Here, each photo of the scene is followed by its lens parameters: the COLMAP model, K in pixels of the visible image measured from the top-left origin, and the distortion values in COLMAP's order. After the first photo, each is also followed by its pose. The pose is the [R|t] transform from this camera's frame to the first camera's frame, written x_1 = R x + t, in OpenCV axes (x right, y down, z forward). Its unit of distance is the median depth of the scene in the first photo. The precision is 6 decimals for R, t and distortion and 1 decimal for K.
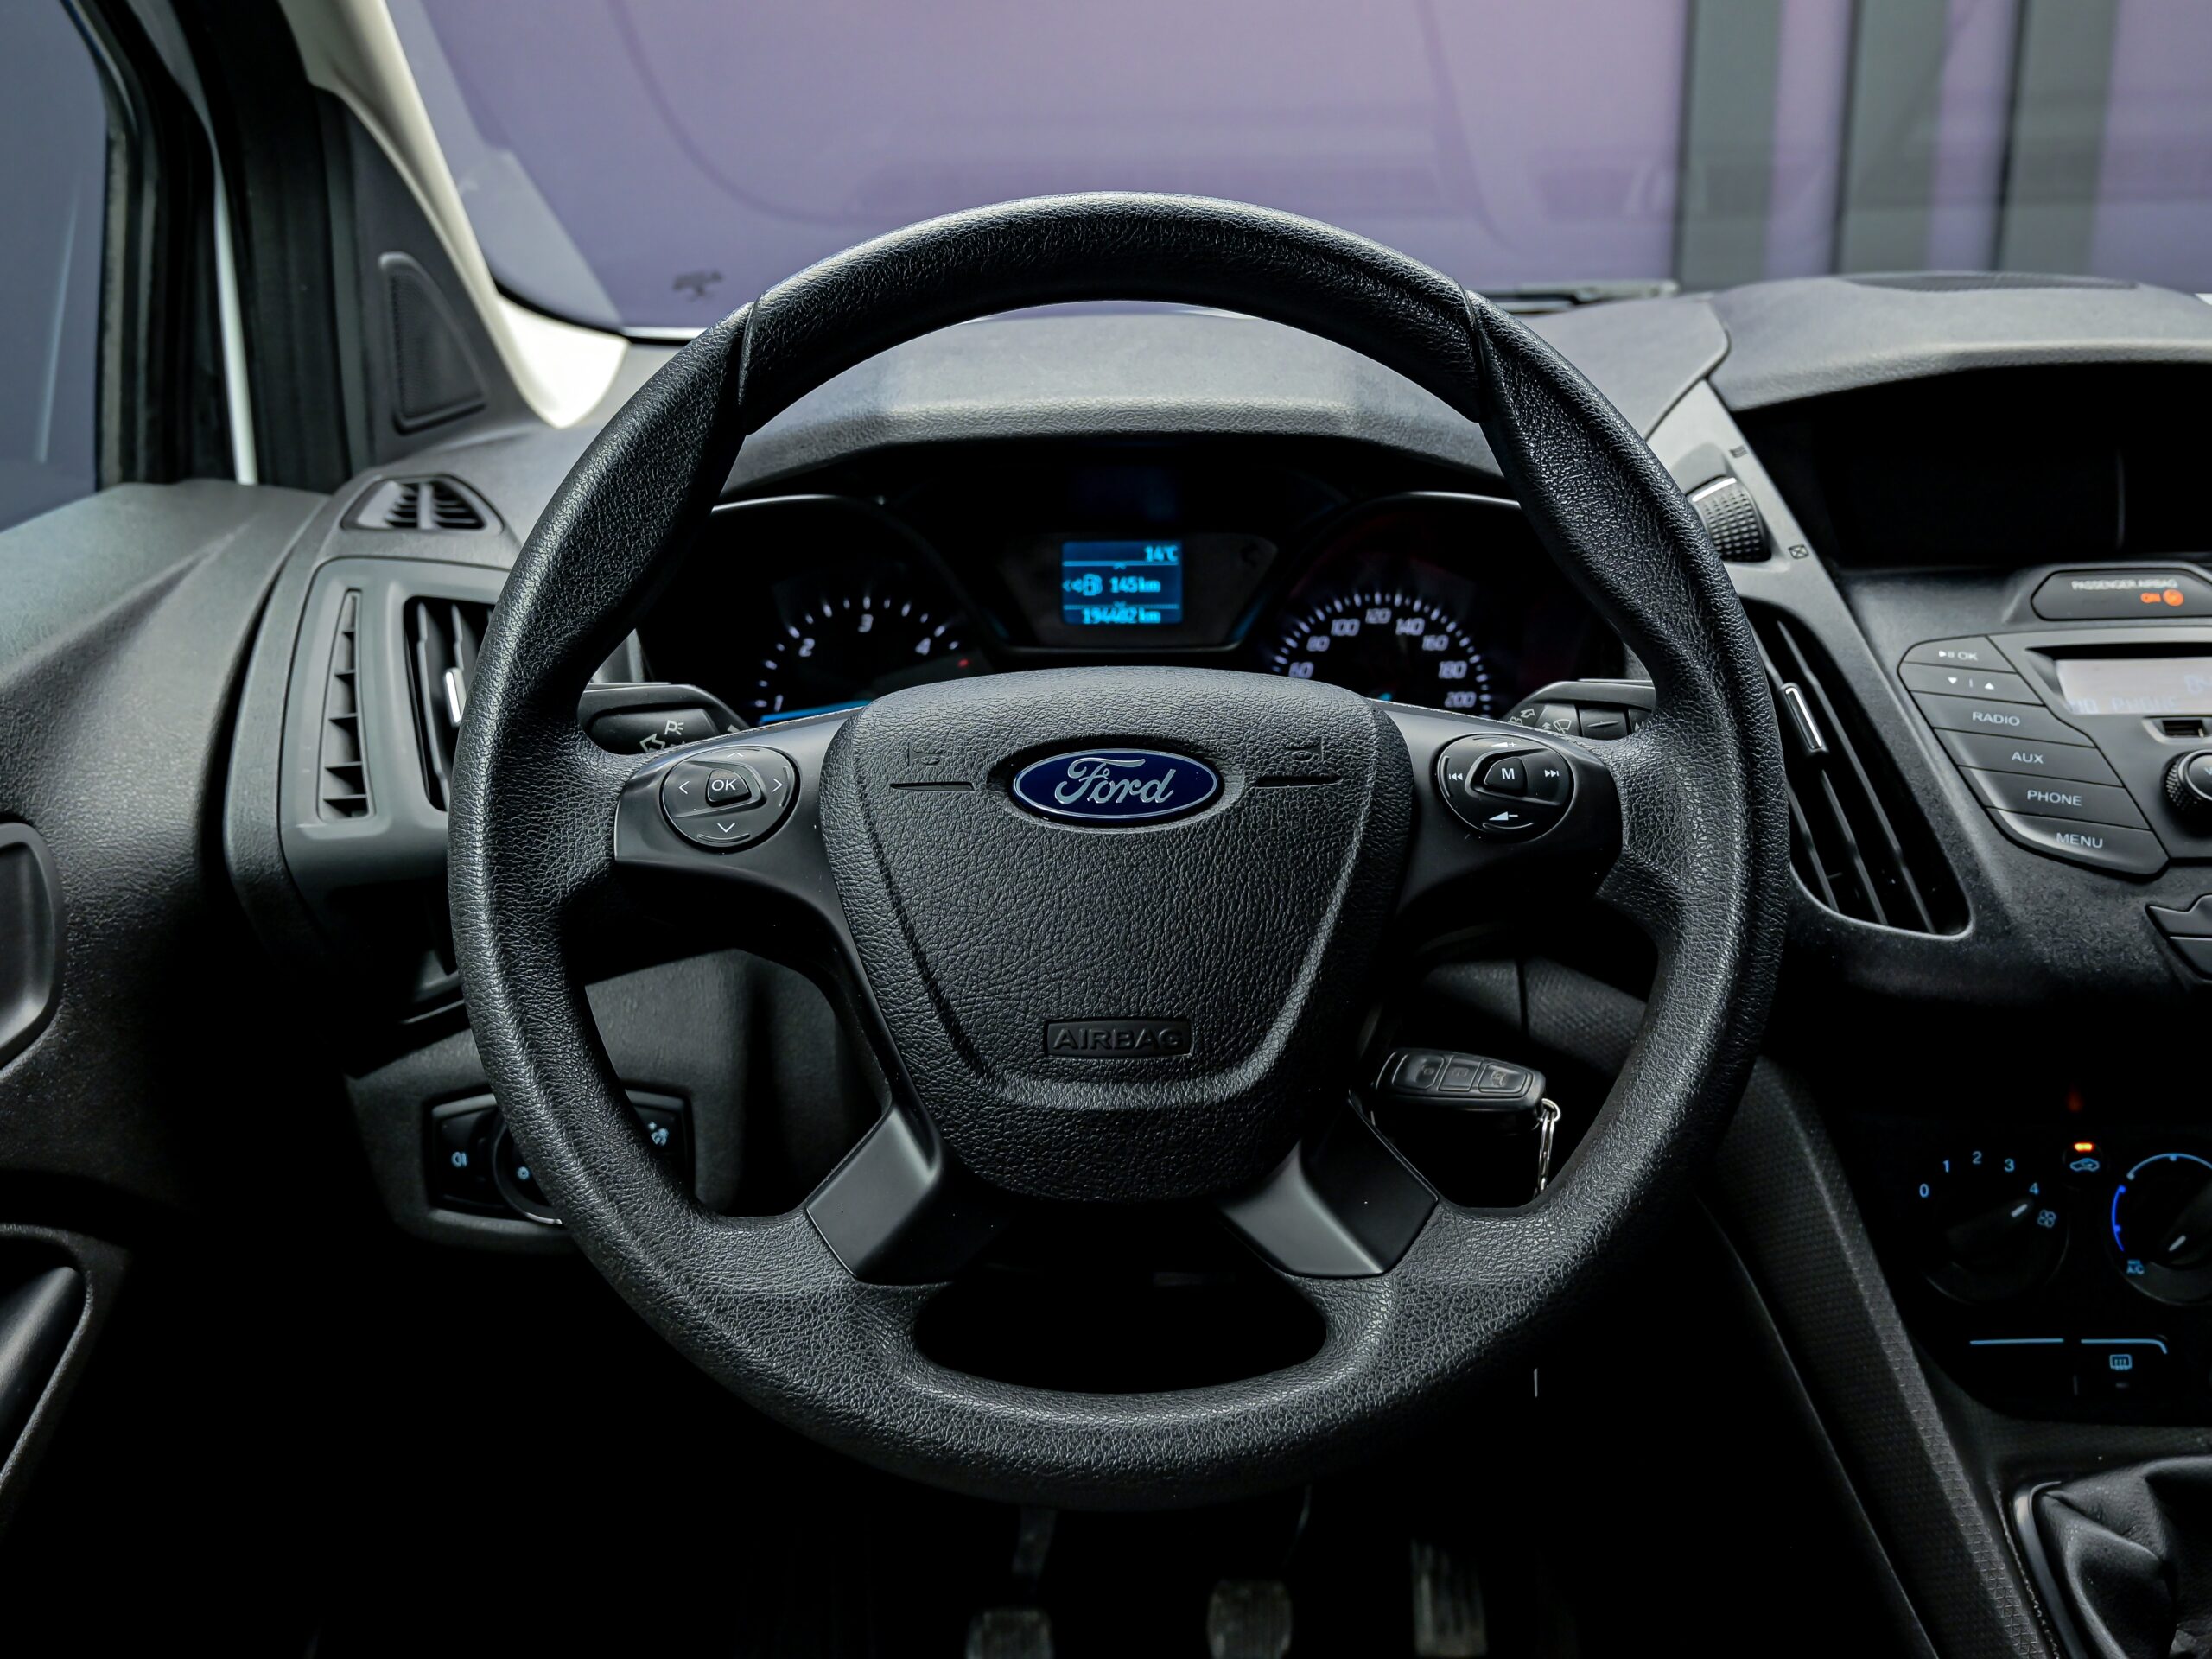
lens RADIAL K [[1828.2, 0, 1106.0], [0, 1828.2, 829.5], [0, 0, 1]] dist [-0.000276, -0.002611]
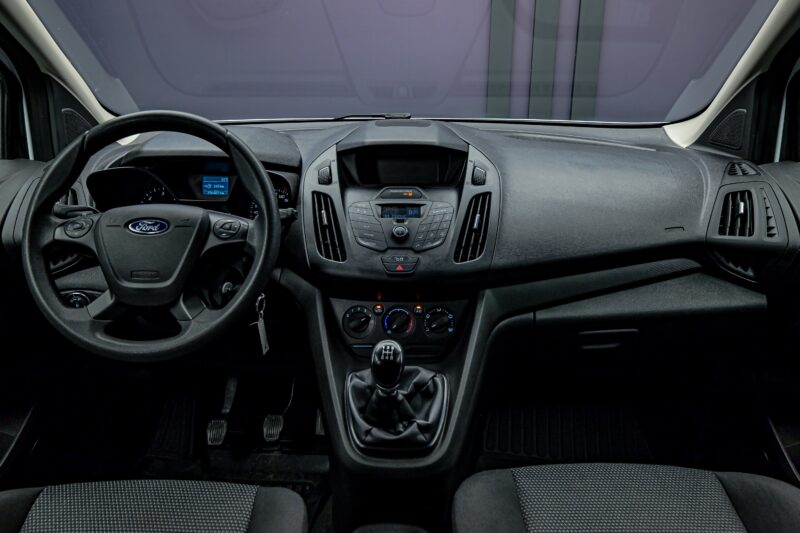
lens RADIAL K [[541.2, 0, 400.0], [0, 541.2, 266.5], [0, 0, 1]] dist [-0.003121, -0.001044]
pose [[0.999718, 0.021494, -0.010142, 0.602754], [-0.021229, 0.999446, 0.025618, 0.027819], [0.010687, -0.025396, 0.999620, -0.435932]]
